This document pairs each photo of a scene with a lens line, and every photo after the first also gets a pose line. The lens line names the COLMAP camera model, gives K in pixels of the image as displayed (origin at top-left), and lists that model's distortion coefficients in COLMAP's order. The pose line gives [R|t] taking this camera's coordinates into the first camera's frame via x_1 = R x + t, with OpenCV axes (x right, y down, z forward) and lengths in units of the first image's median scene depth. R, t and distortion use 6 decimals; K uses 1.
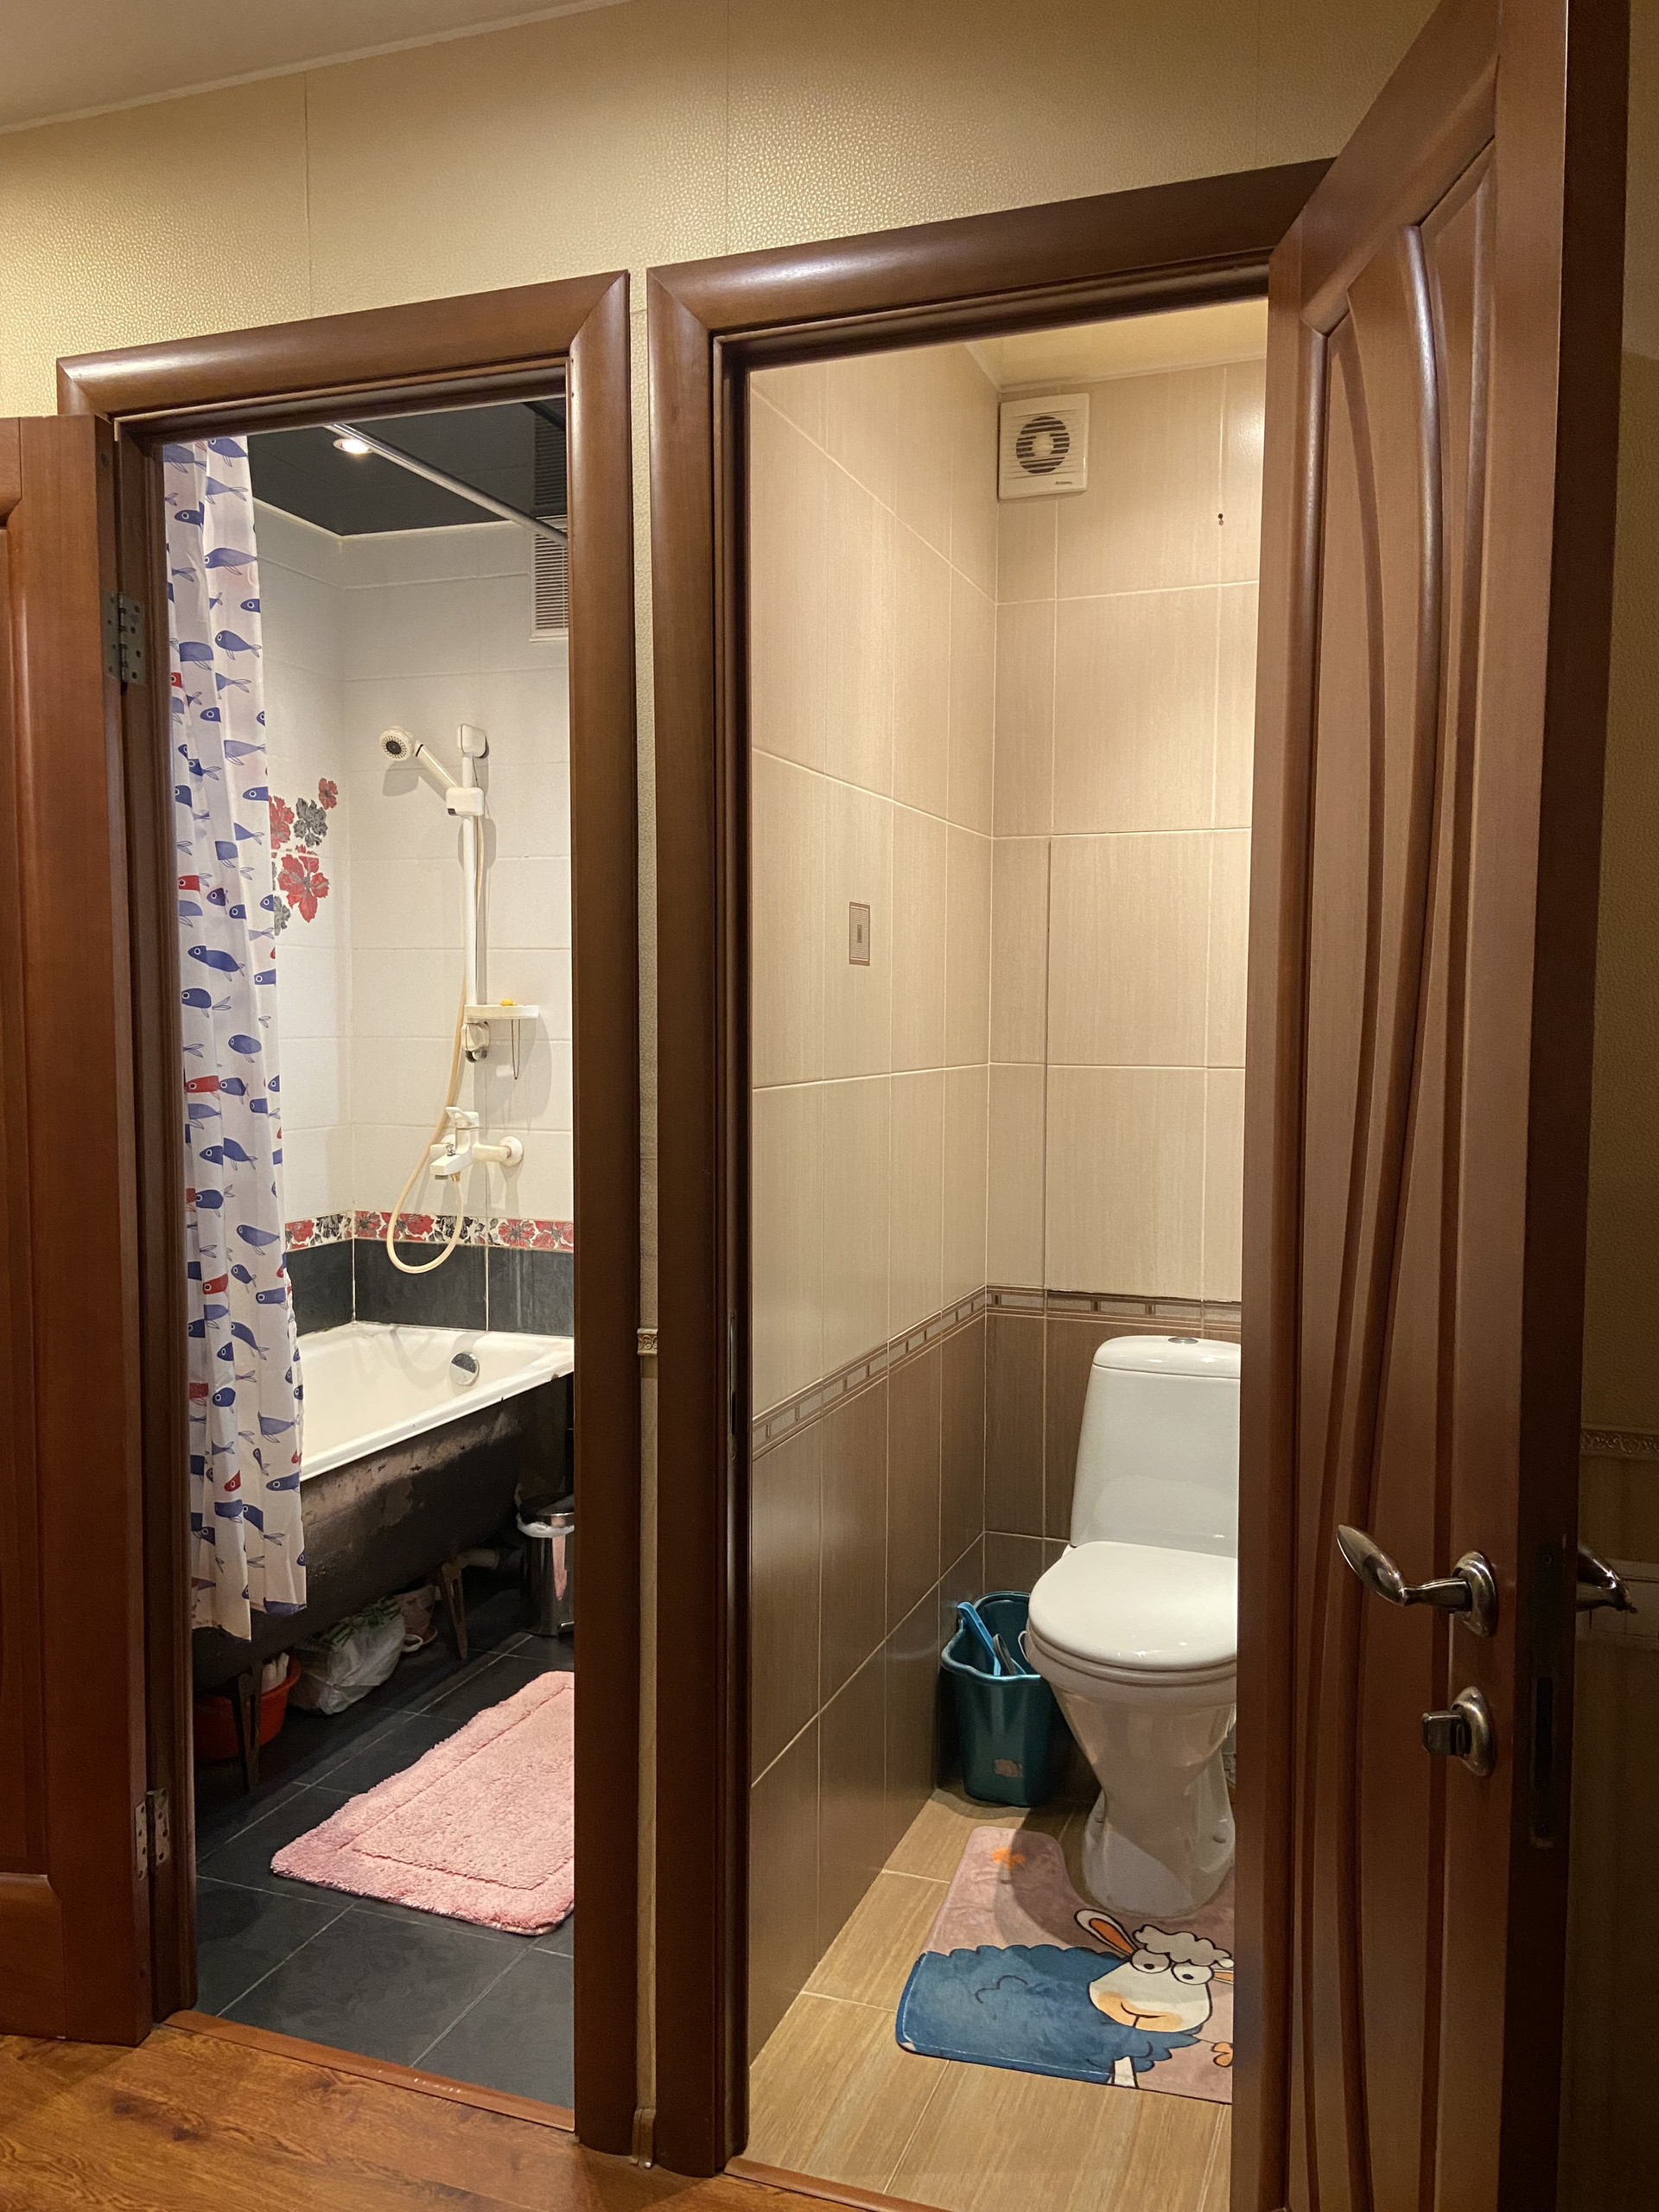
lens RADIAL K [[1673.6, 0, 841.4], [0, 1673.6, 1116.2], [0, 0, 1]] dist [0.129364, -0.173105]
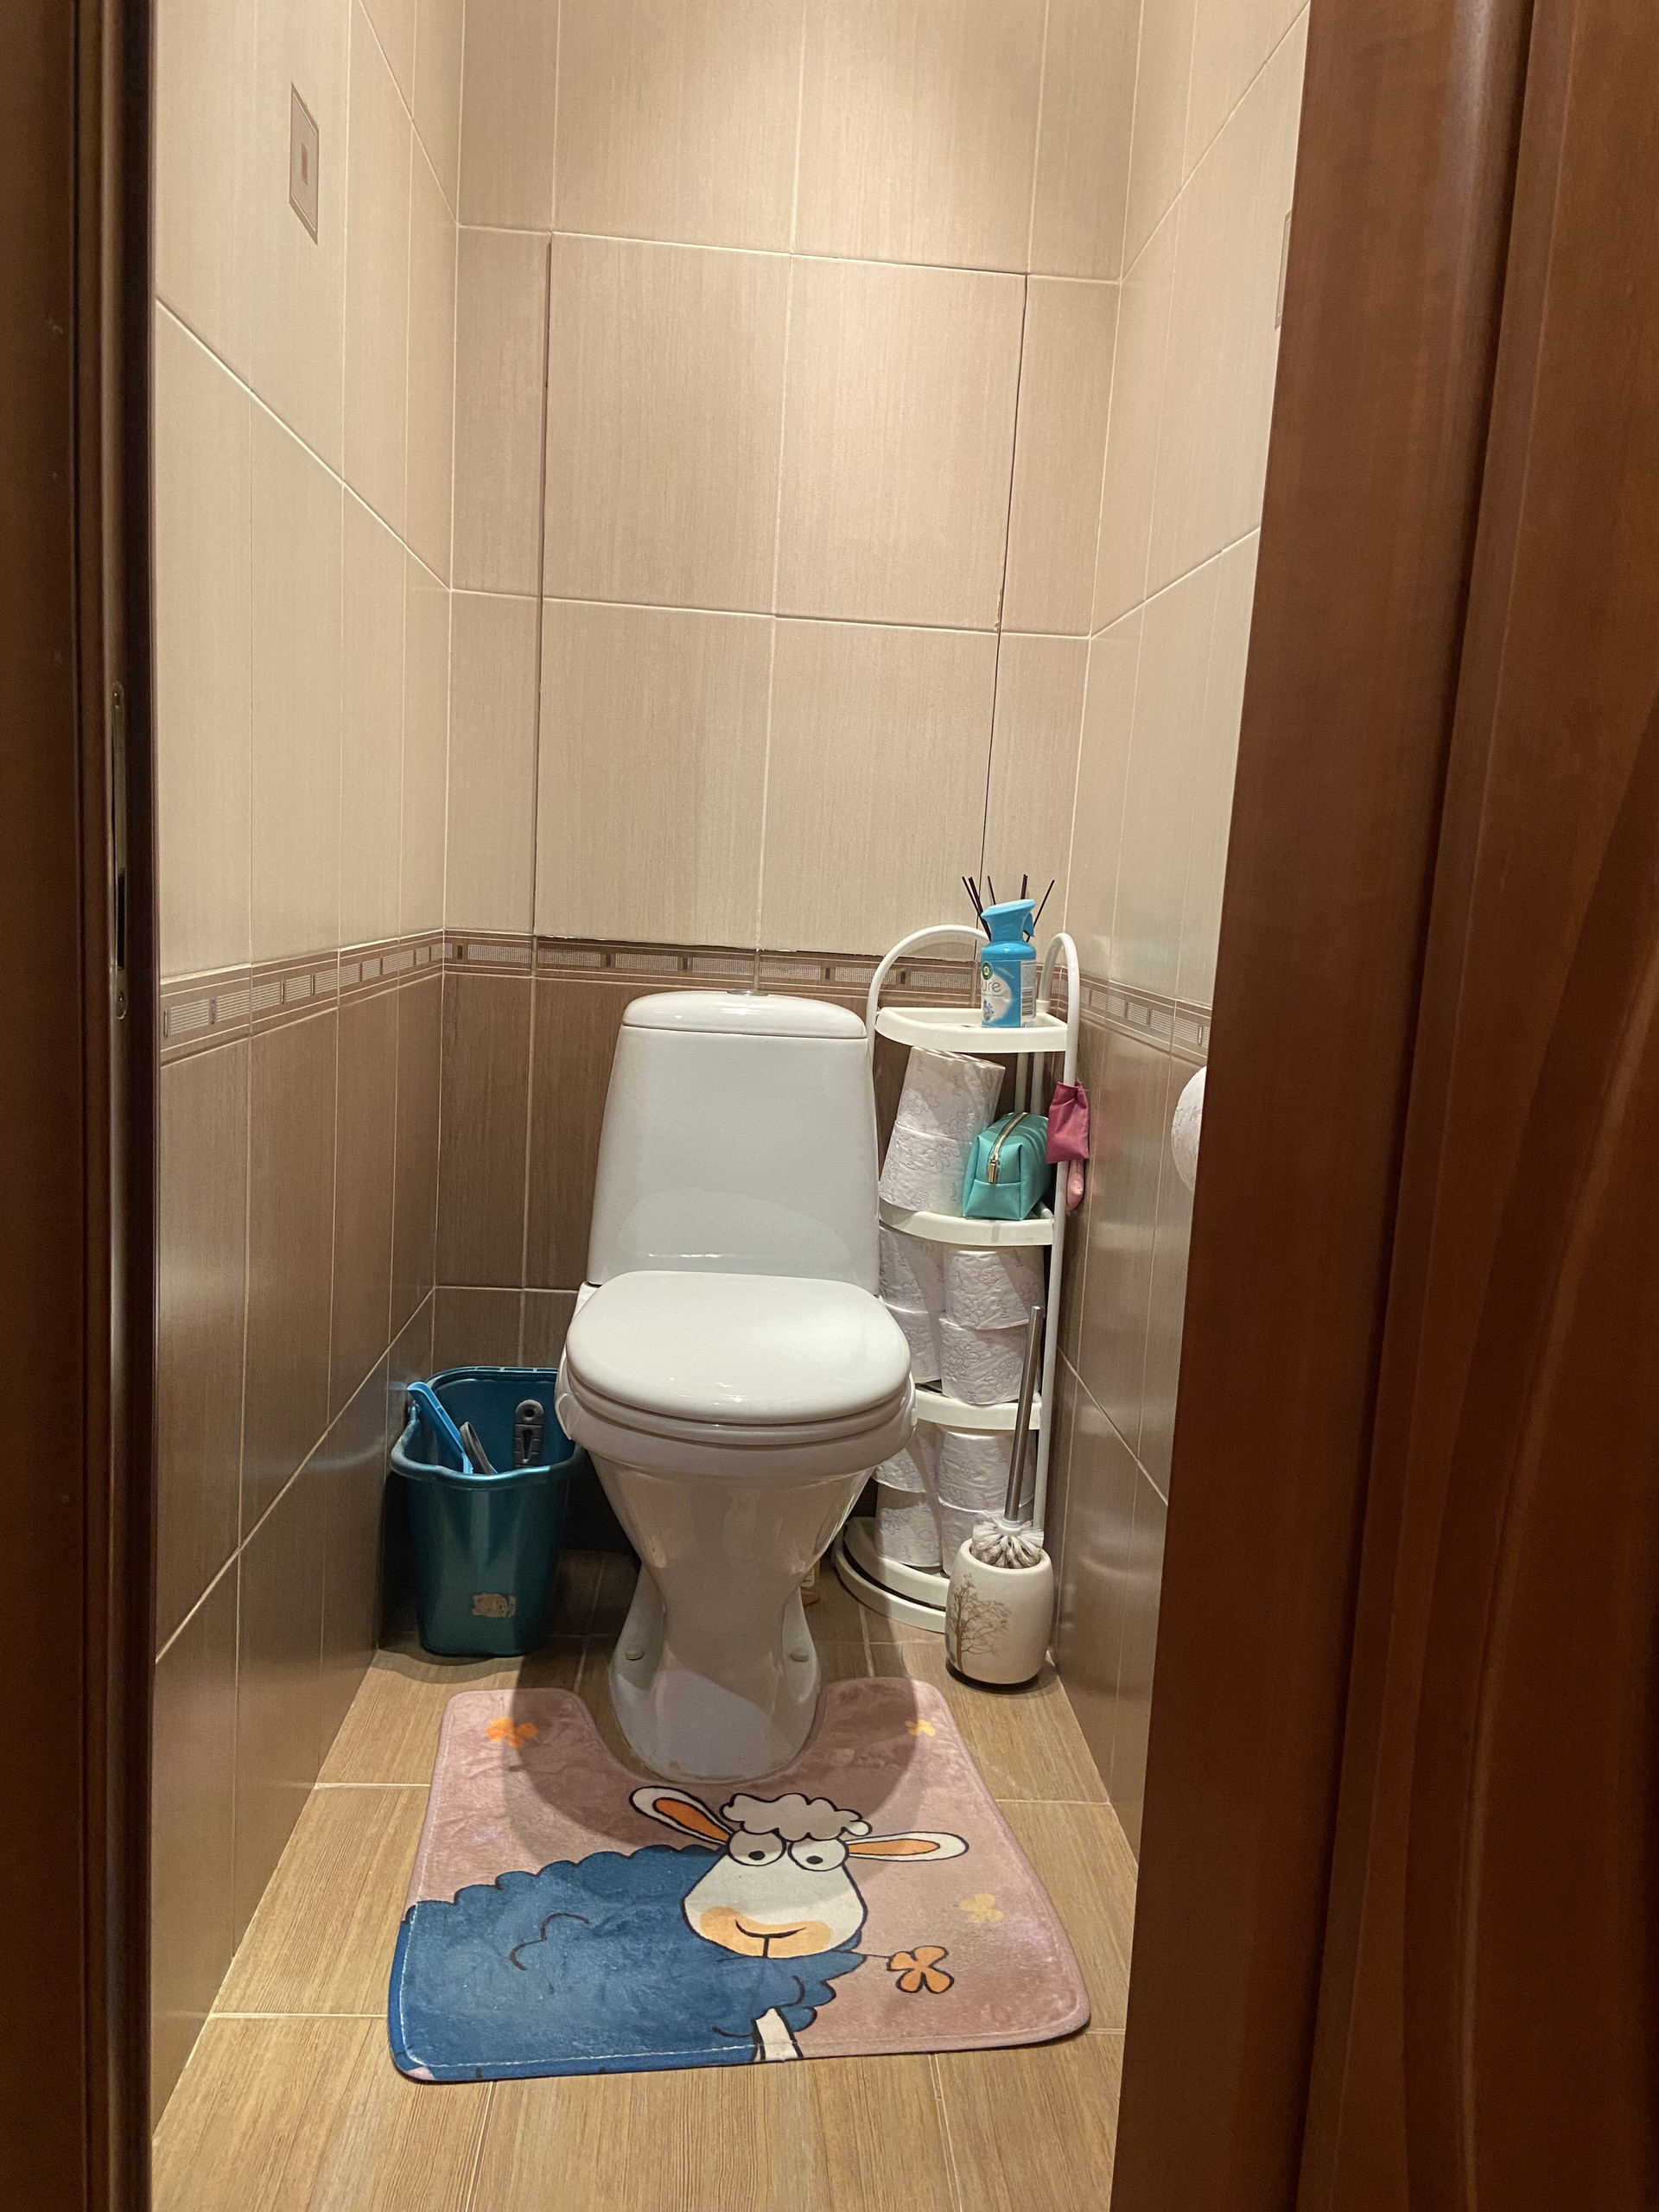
lens RADIAL K [[1673.6, 0, 841.4], [0, 1673.6, 1116.2], [0, 0, 1]] dist [0.129364, -0.173105]
pose [[0.913340, -0.008242, 0.407115, -0.058433], [-0.027809, 0.996198, 0.082557, 0.146023], [-0.406248, -0.086725, 0.909638, 0.389093]]
